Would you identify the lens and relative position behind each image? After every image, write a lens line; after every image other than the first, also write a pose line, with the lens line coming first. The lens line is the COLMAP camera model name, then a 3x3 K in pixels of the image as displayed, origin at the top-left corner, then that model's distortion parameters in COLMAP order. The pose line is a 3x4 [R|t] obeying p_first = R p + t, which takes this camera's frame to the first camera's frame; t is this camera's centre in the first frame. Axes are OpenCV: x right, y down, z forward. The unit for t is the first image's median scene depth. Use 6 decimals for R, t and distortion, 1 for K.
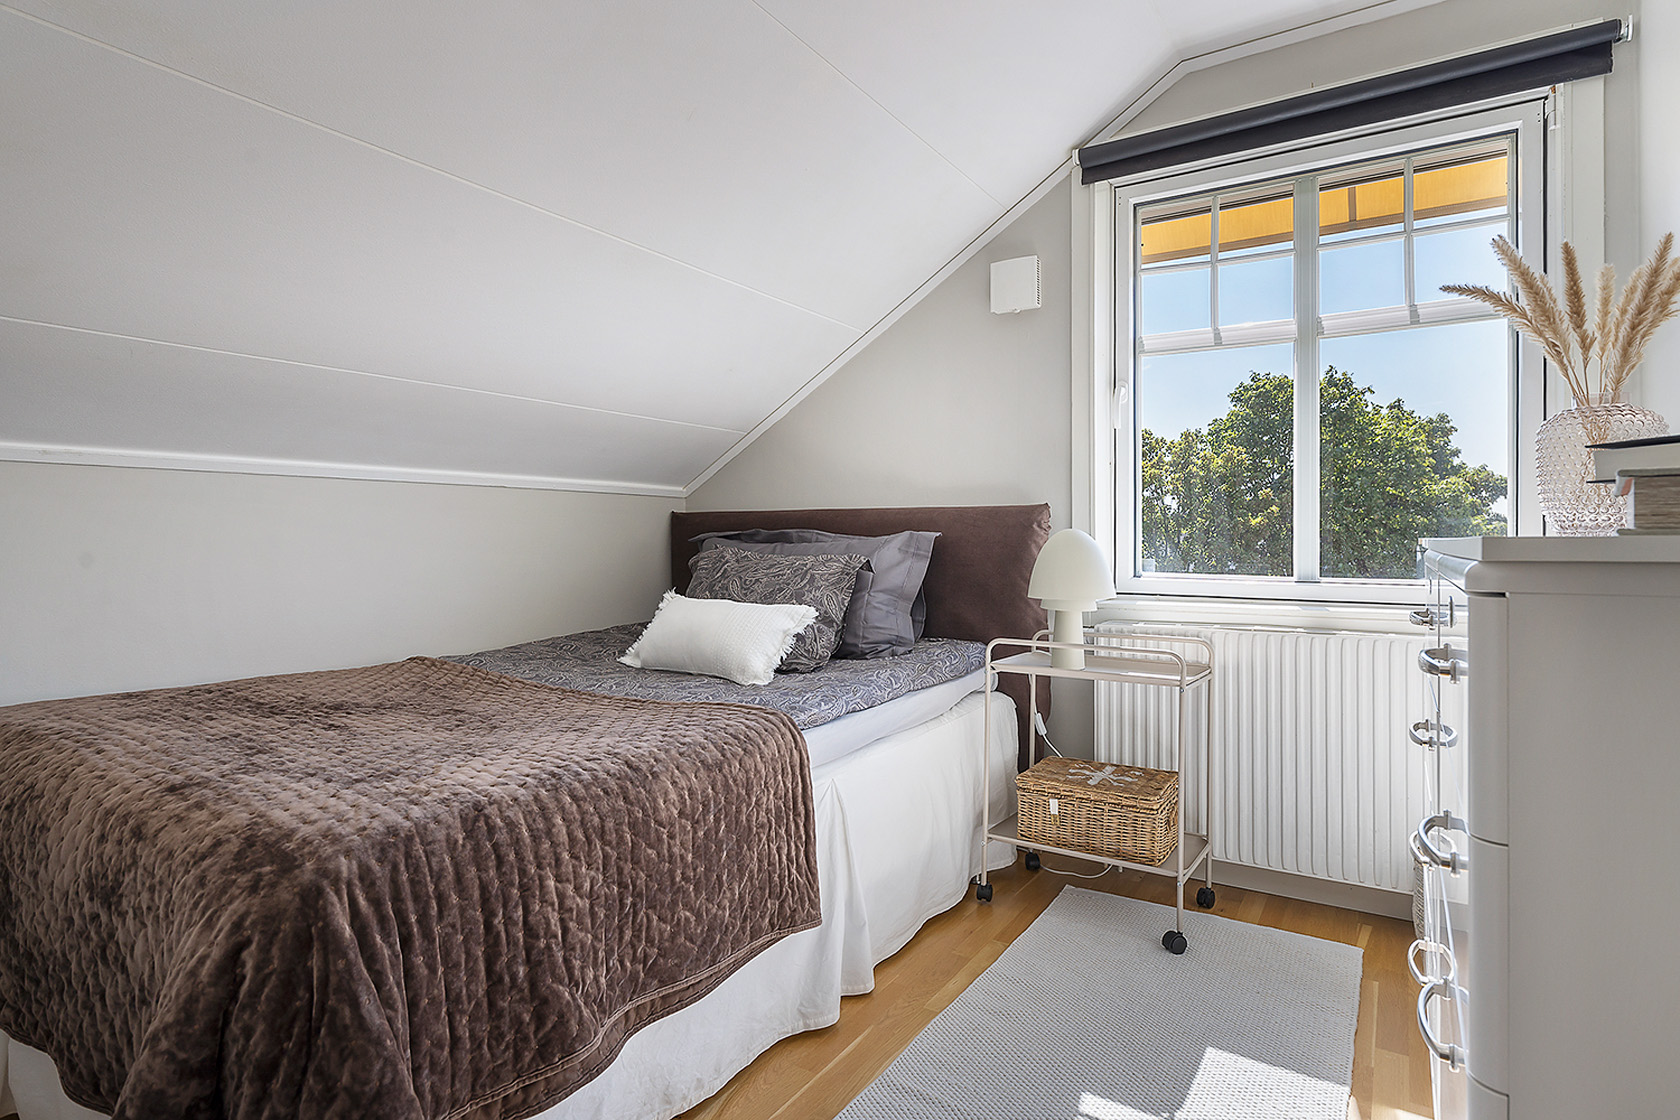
lens RADIAL K [[889.5, 0, 838.8], [0, 889.5, 546.9], [0, 0, 1]] dist [-0.002678, -0.001452]
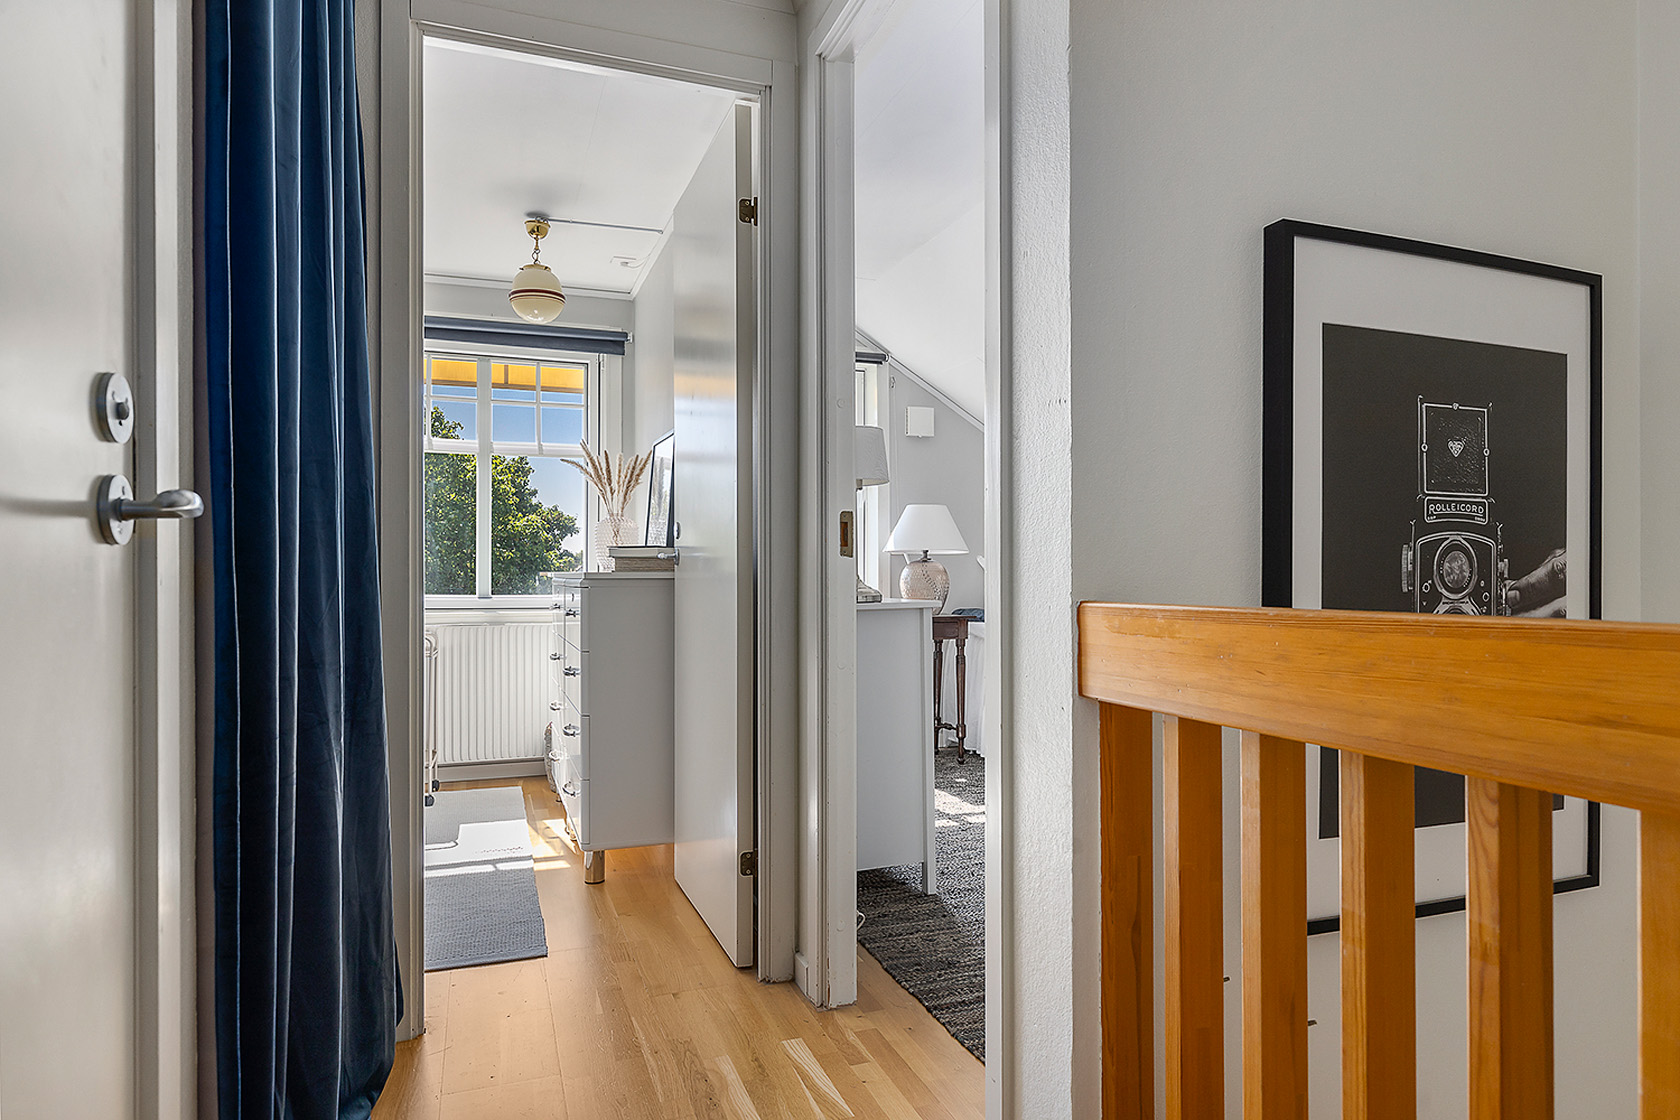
lens RADIAL K [[974.3, 0, 841.2], [0, 974.3, 567.3], [0, 0, 1]] dist [0.000448, -0.000067]
pose [[0.609859, 0.007966, 0.792470, -0.523011], [0.001795, 0.999933, -0.011433, 0.004738], [-0.792508, 0.008395, 0.609804, -0.661001]]
